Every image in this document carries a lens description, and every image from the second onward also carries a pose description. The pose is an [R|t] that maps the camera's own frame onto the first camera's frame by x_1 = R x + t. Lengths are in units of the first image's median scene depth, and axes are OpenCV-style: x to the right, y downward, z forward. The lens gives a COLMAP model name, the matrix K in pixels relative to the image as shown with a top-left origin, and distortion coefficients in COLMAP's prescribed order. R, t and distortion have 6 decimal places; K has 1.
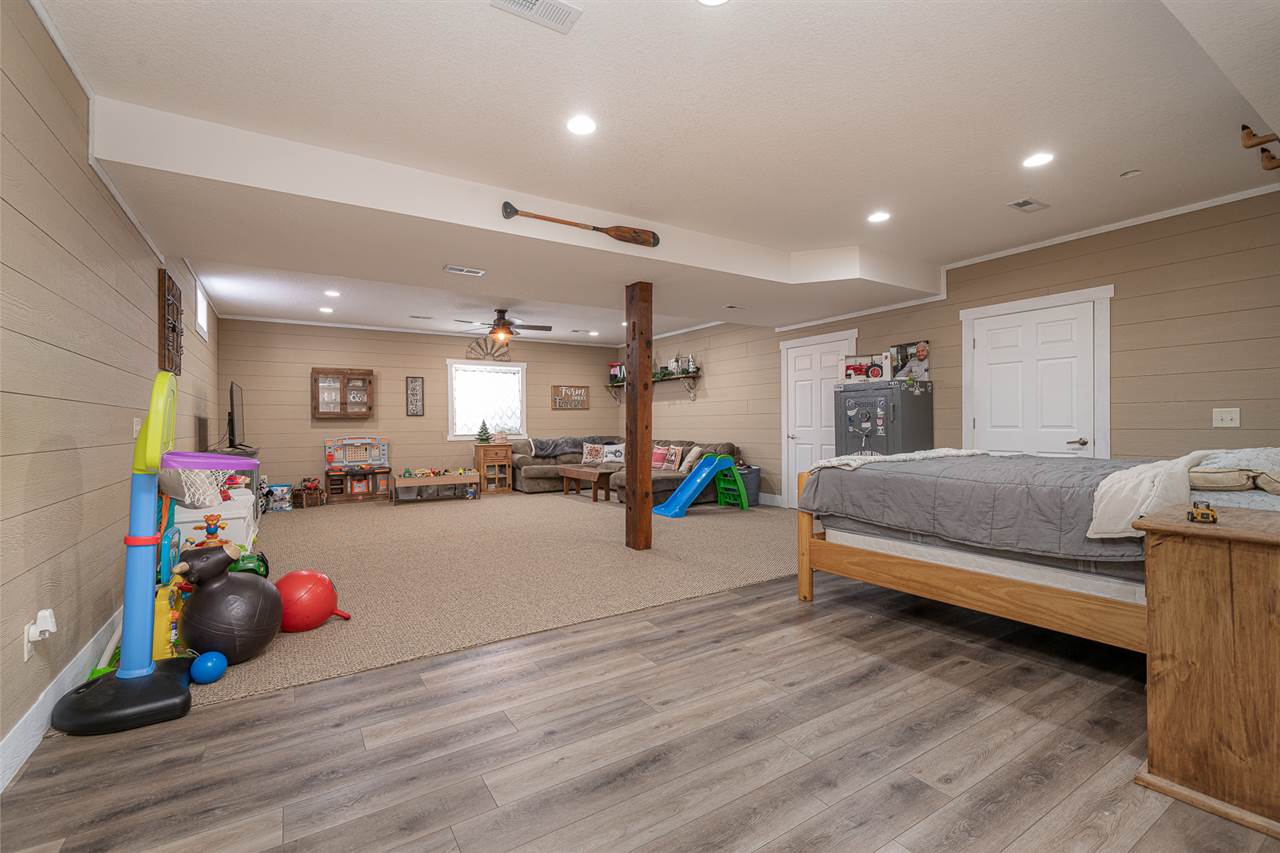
lens RADIAL K [[559.9, 0, 640.4], [0, 559.9, 424.6], [0, 0, 1]] dist [0.000513, 0.000057]
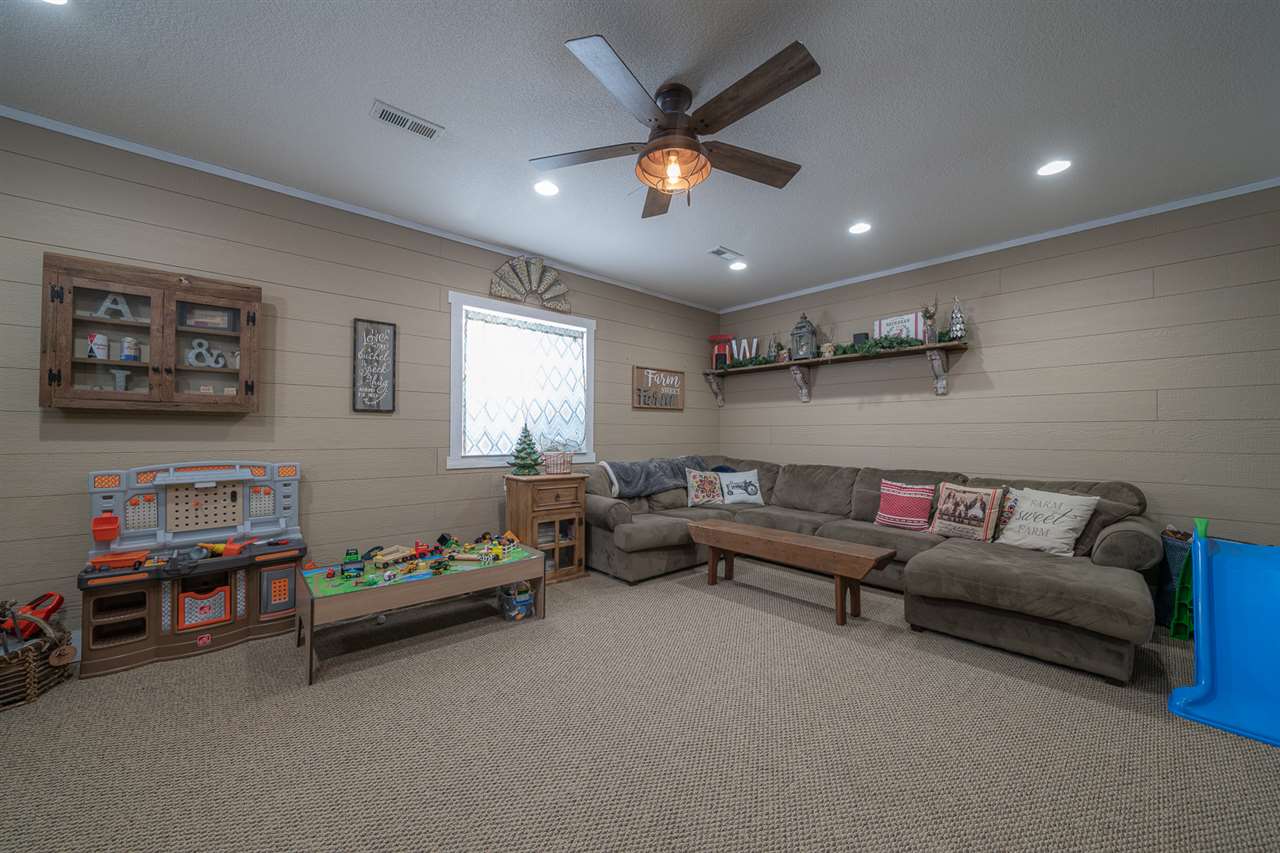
lens RADIAL K [[475.8, 0, 641.8], [0, 475.8, 424.4], [0, 0, 1]] dist [-0.001643, -0.000004]
pose [[0.985532, 0.017370, 0.168597, -0.256650], [-0.013773, 0.999652, -0.022483, -0.000864], [-0.168929, 0.019835, 0.985429, 0.595988]]
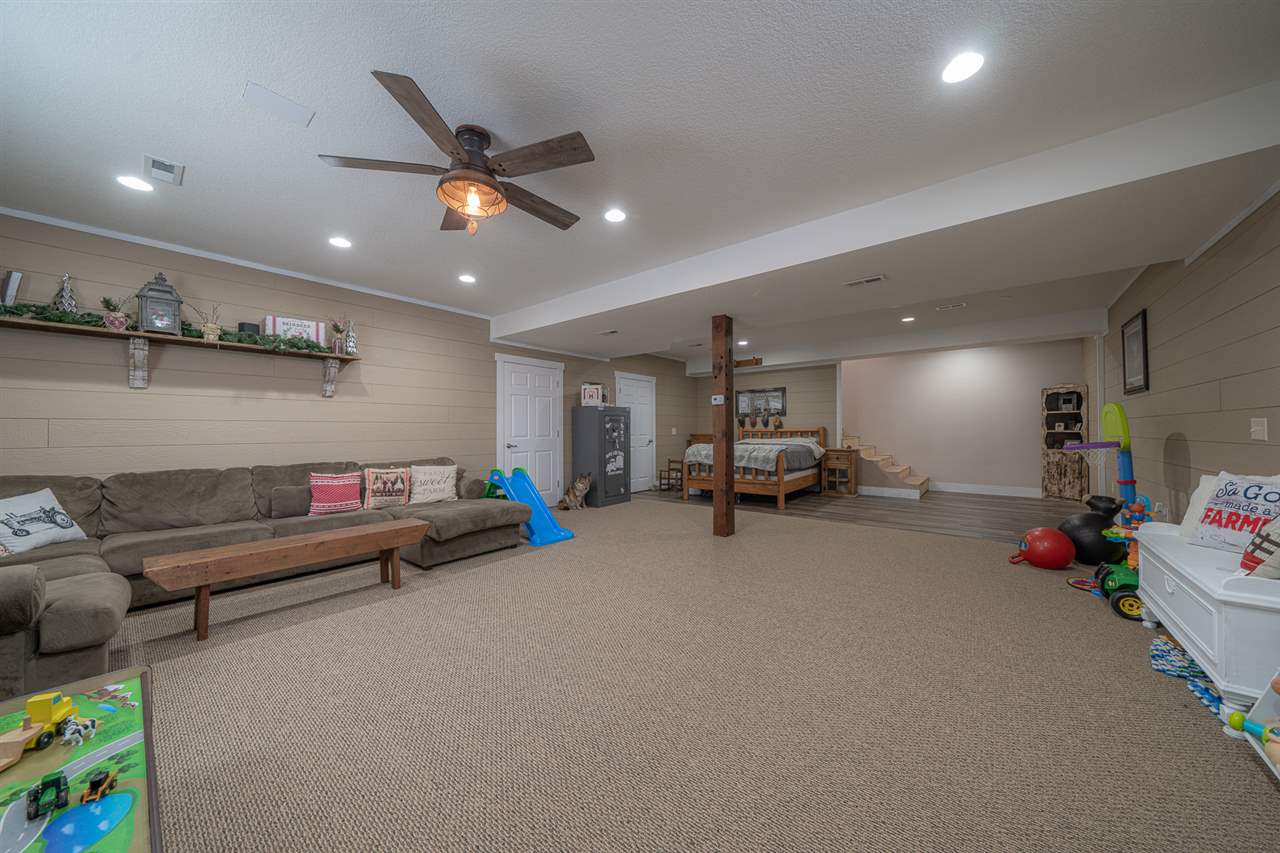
lens RADIAL K [[432.1, 0, 637.3], [0, 432.1, 427.2], [0, 0, 1]] dist [-0.005262, -0.000097]
pose [[-0.308895, 0.018931, 0.950908, -0.458812], [0.008201, 0.999818, -0.017240, 0.001650], [-0.951061, 0.002473, -0.308994, 0.808783]]
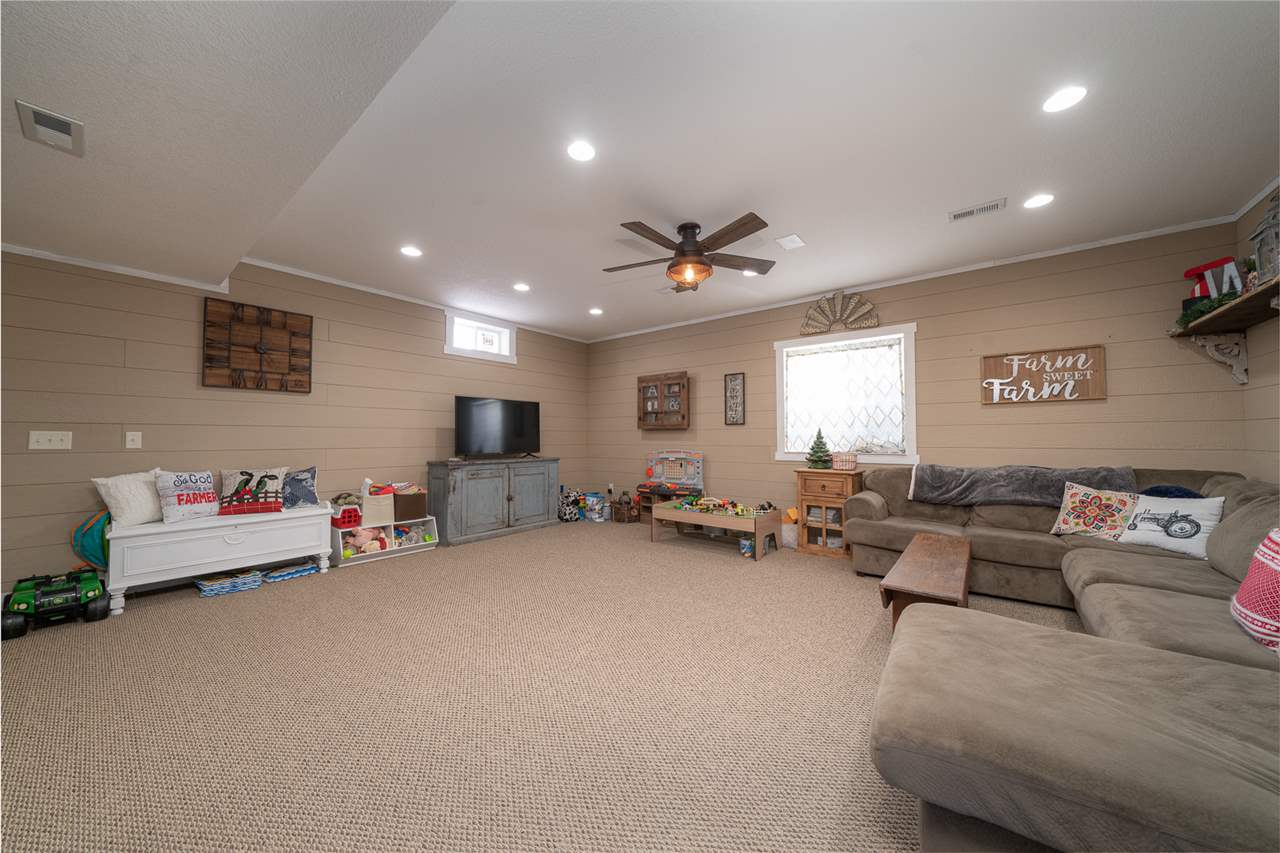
lens RADIAL K [[432.1, 0, 646.5], [0, 432.1, 427.7], [0, 0, 1]] dist [-0.005262, -0.000097]
pose [[0.337237, -0.014576, -0.941307, 0.103838], [-0.002692, 0.999861, -0.016447, -0.001916], [0.941416, 0.008080, 0.337151, 0.677172]]
